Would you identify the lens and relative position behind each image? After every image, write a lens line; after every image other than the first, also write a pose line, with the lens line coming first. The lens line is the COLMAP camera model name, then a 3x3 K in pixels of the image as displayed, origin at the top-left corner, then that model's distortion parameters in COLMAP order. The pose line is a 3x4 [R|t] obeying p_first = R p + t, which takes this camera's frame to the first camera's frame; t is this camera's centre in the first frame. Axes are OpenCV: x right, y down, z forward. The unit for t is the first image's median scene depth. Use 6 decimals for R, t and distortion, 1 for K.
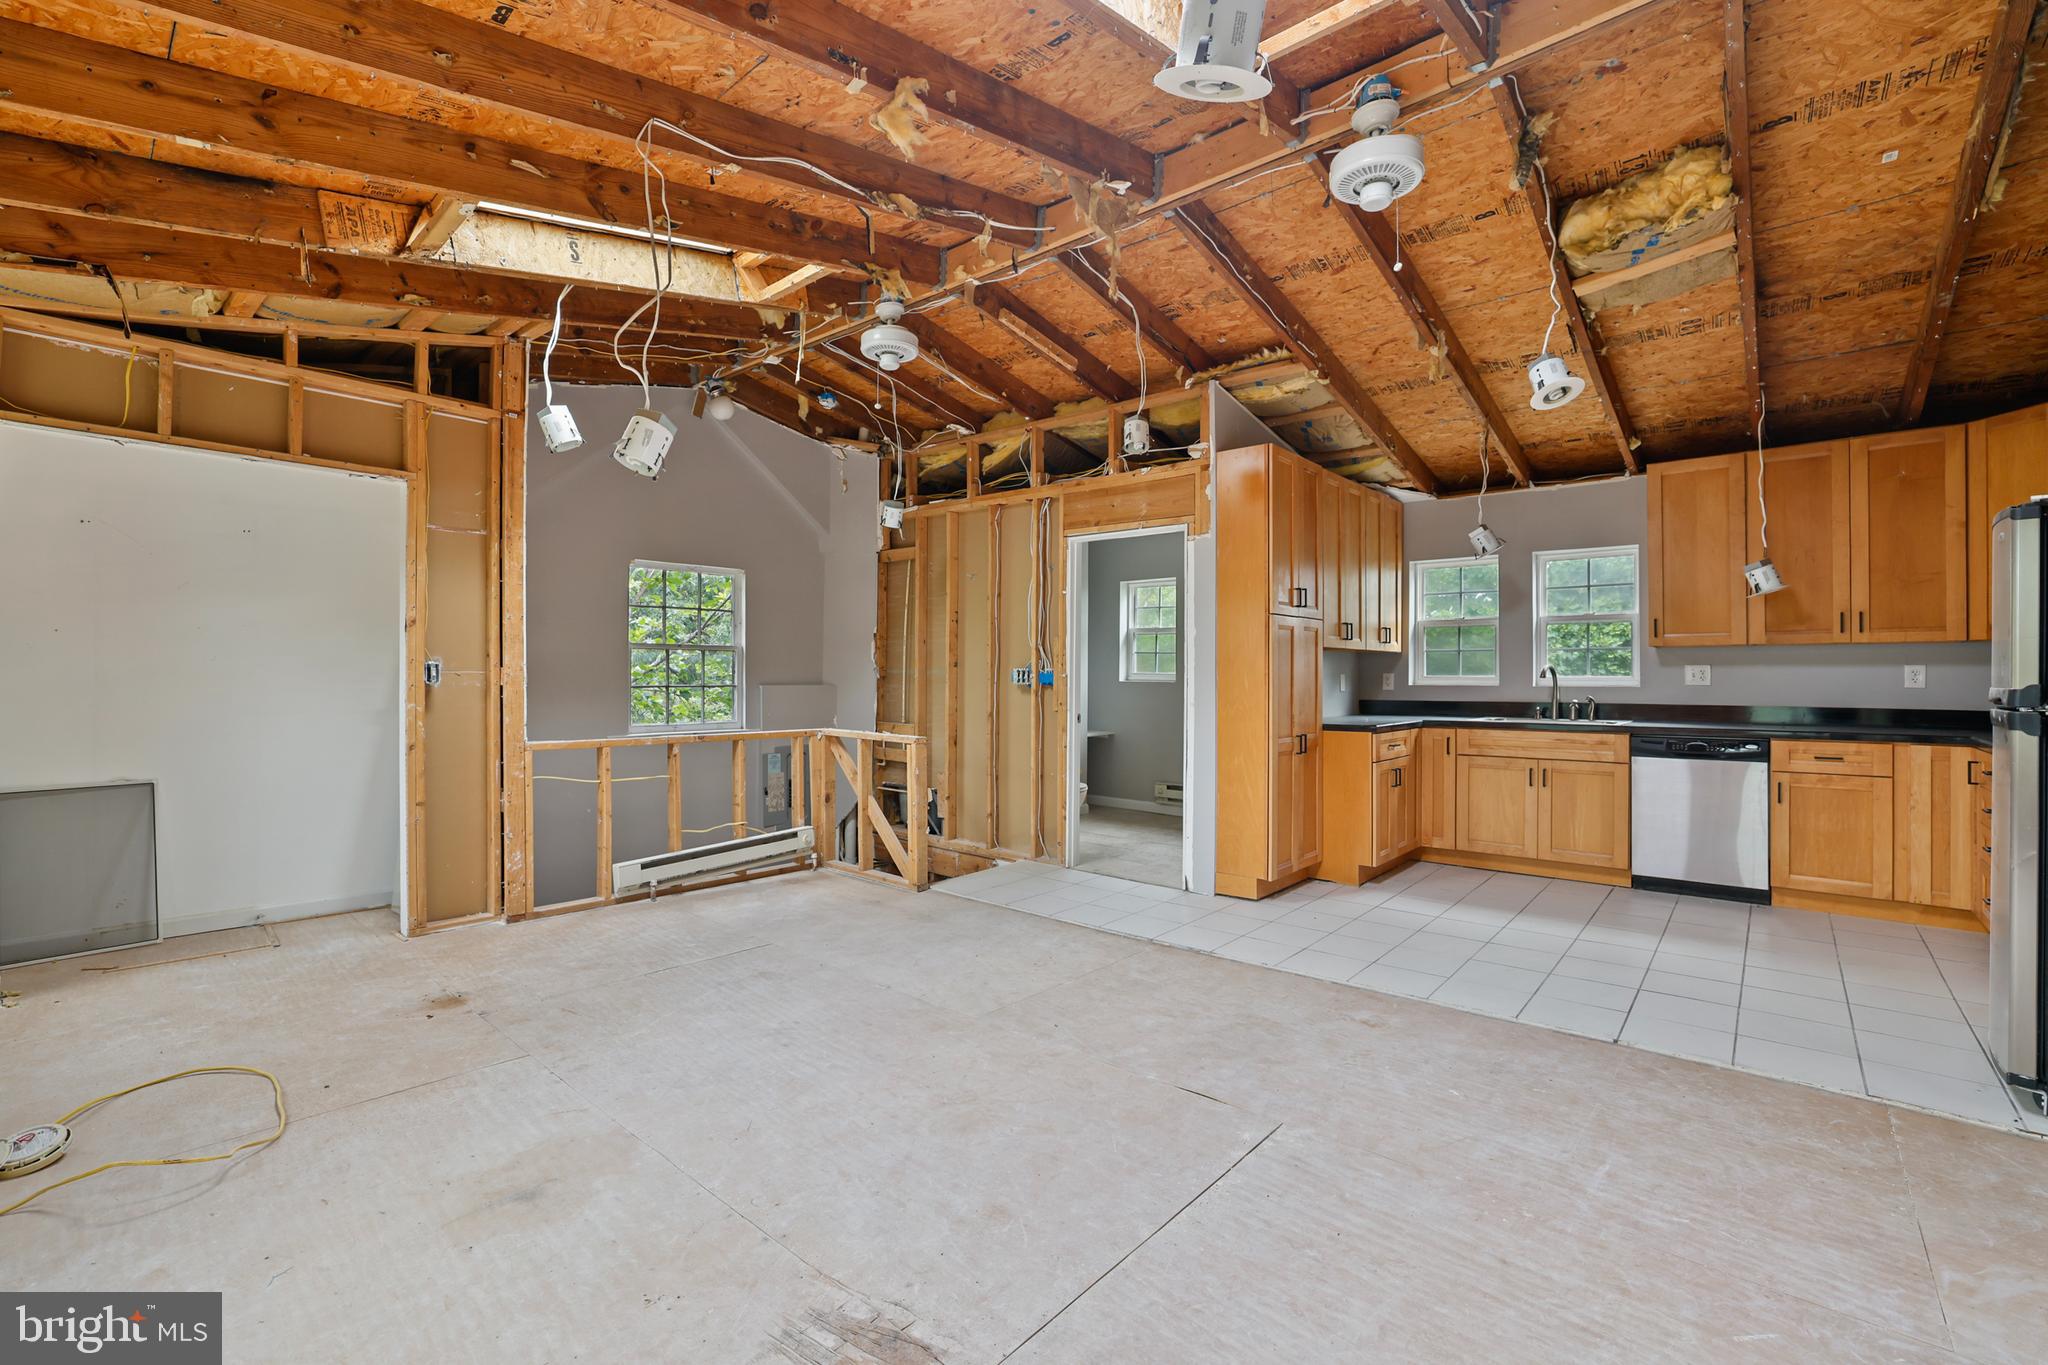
lens RADIAL K [[882.3, 0, 1012.0], [0, 882.3, 688.5], [0, 0, 1]] dist [-0.035909, 0.001829]
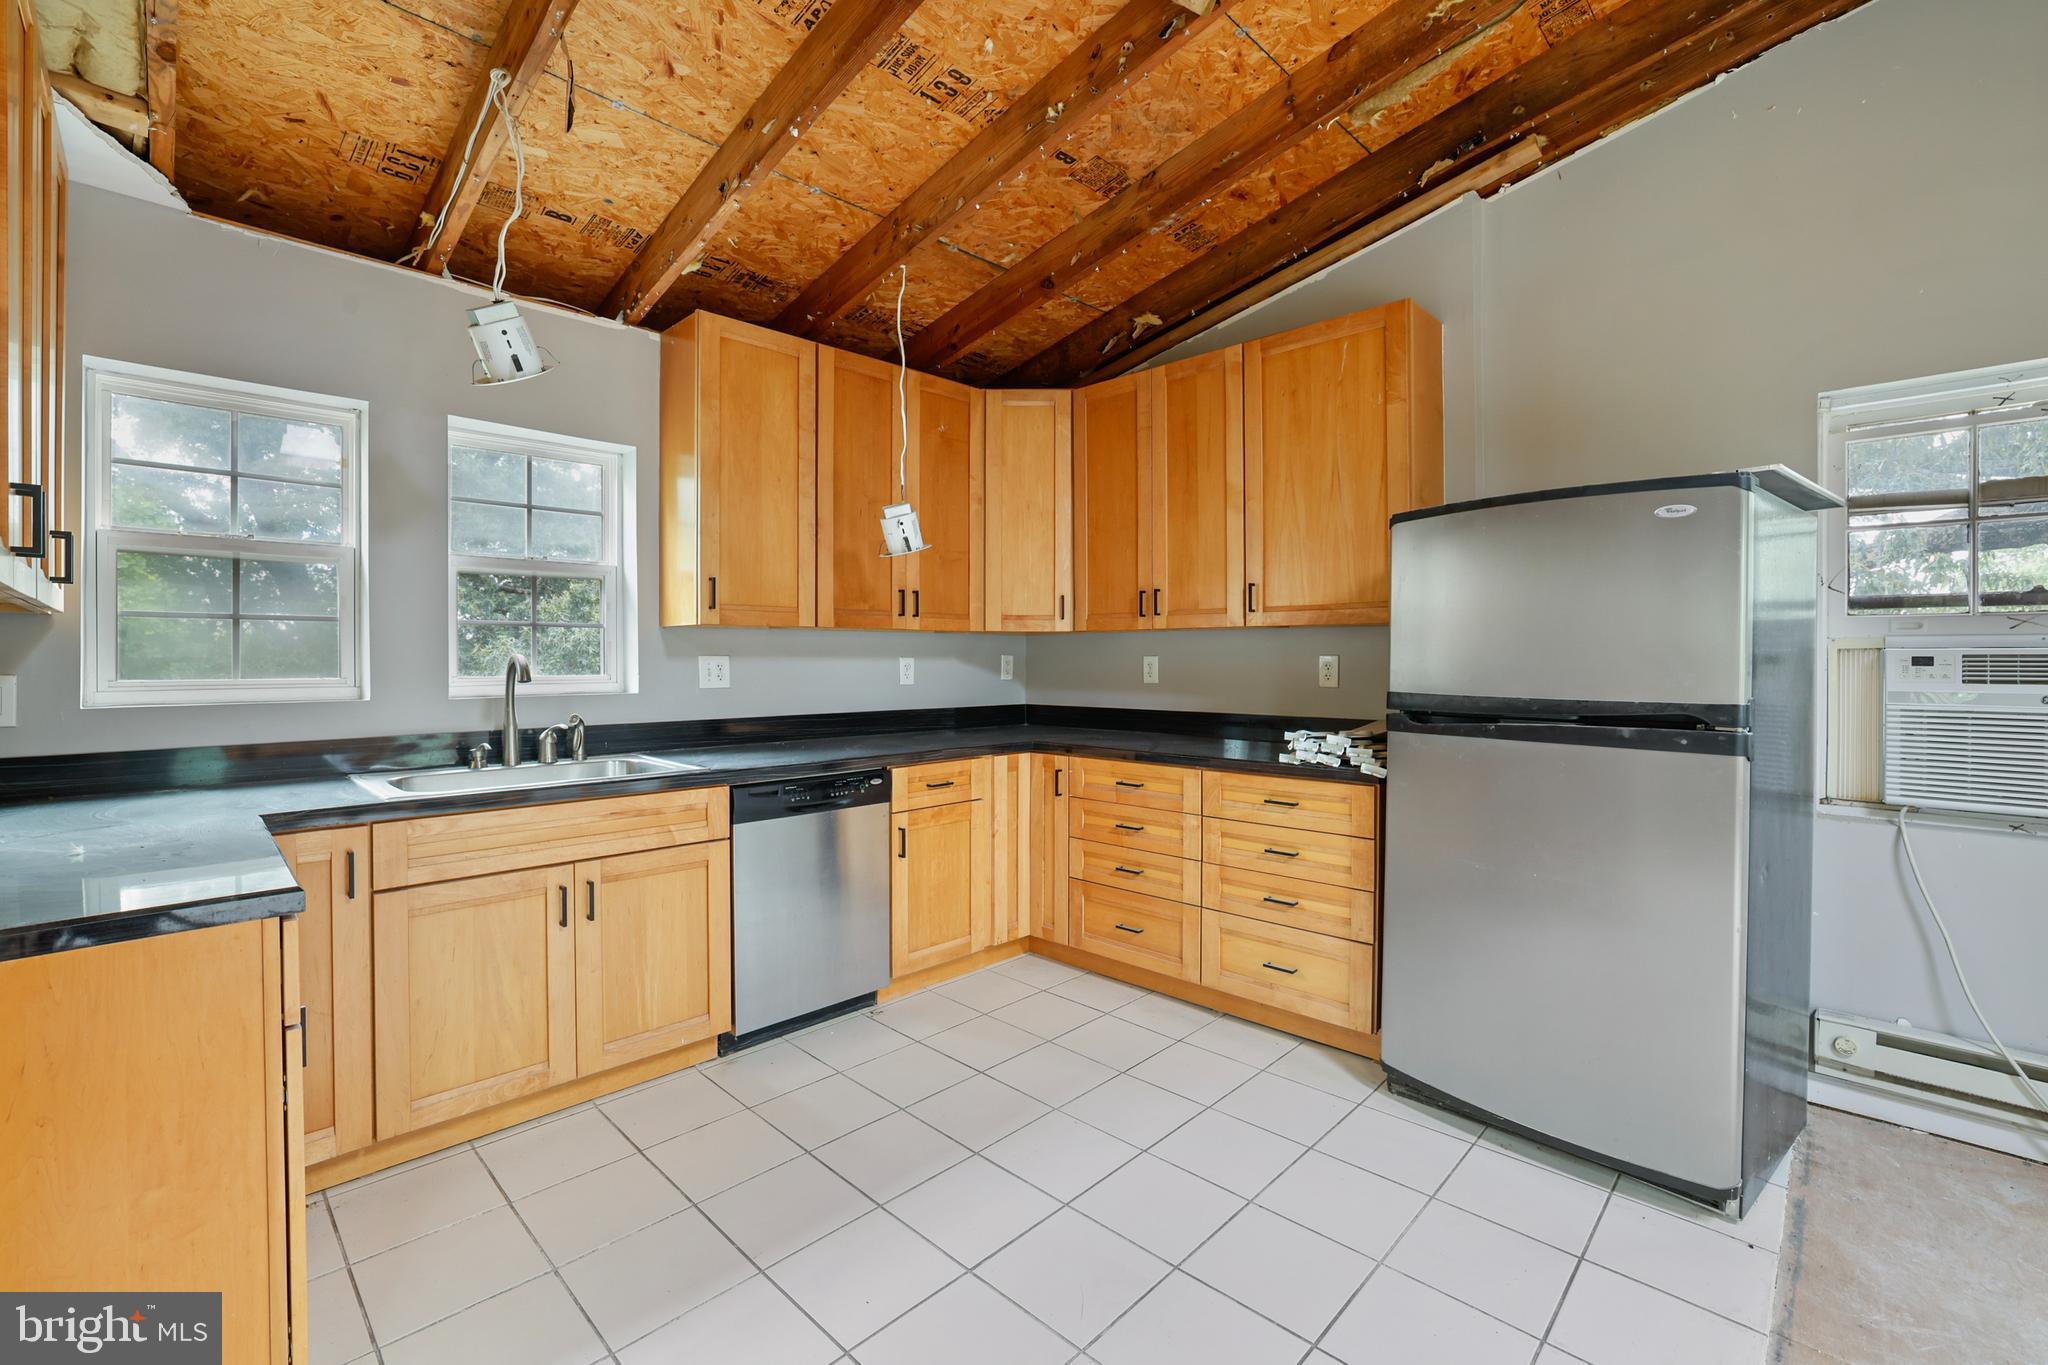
lens RADIAL K [[882.3, 0, 1013.2], [0, 882.3, 668.5], [0, 0, 1]] dist [-0.035909, 0.001829]
pose [[0.047186, -0.012493, 0.998808, 0.207211], [0.010882, 0.999869, 0.011993, -0.030191], [-0.998827, 0.010303, 0.047316, 0.963728]]
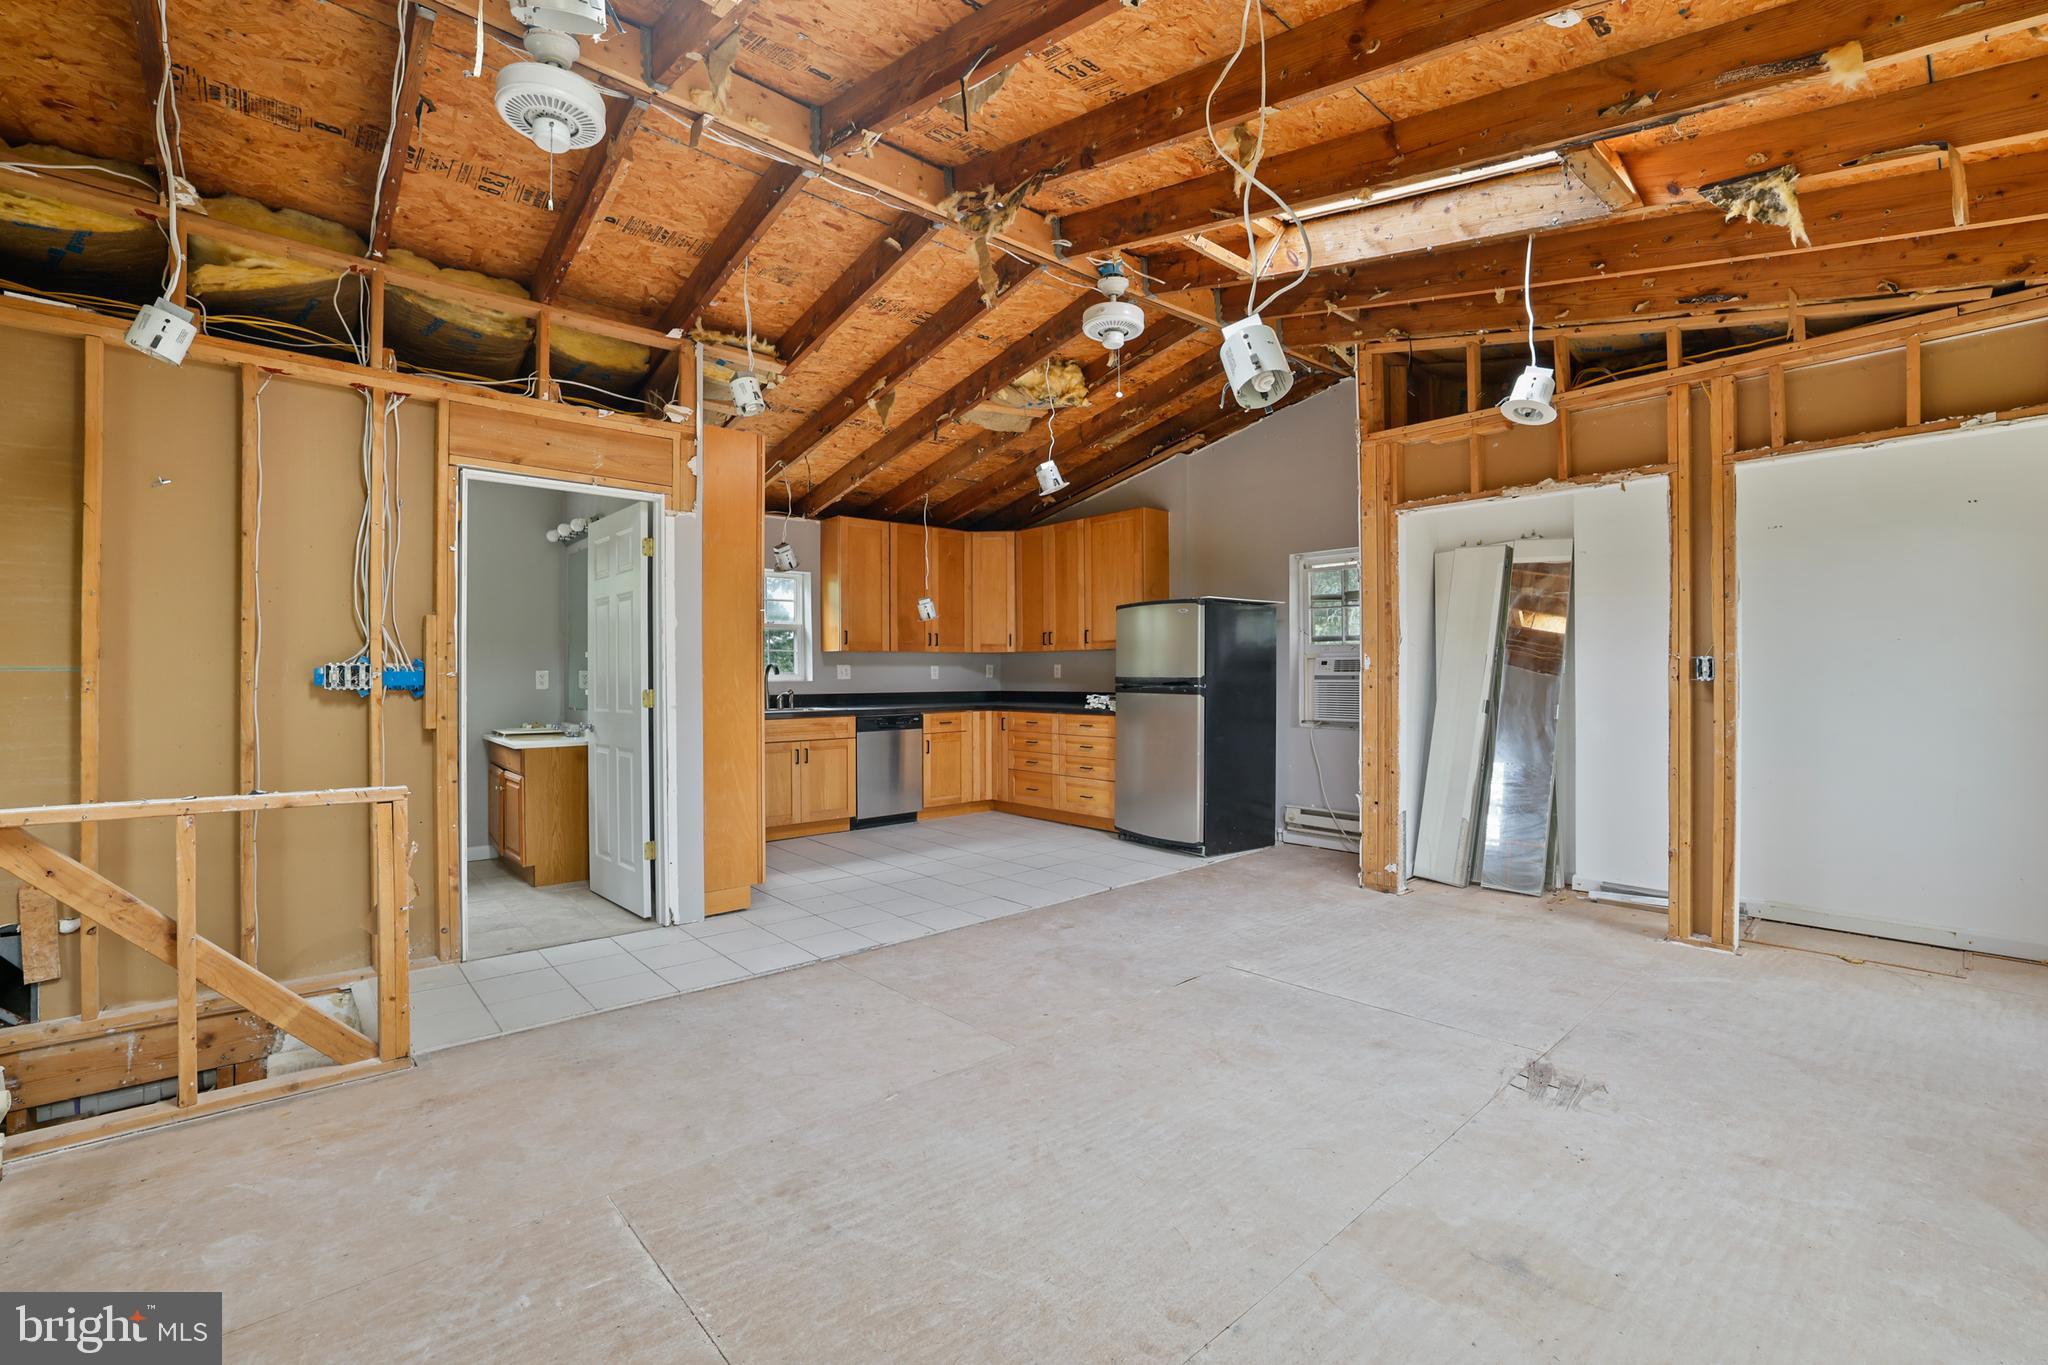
lens RADIAL K [[882.3, 0, 1019.6], [0, 882.3, 679.8], [0, 0, 1]] dist [-0.035909, 0.001829]
pose [[0.119906, -0.008783, 0.992746, -0.753575], [0.016411, 0.999842, 0.006864, -0.010832], [-0.992650, 0.015469, 0.120031, 0.702952]]
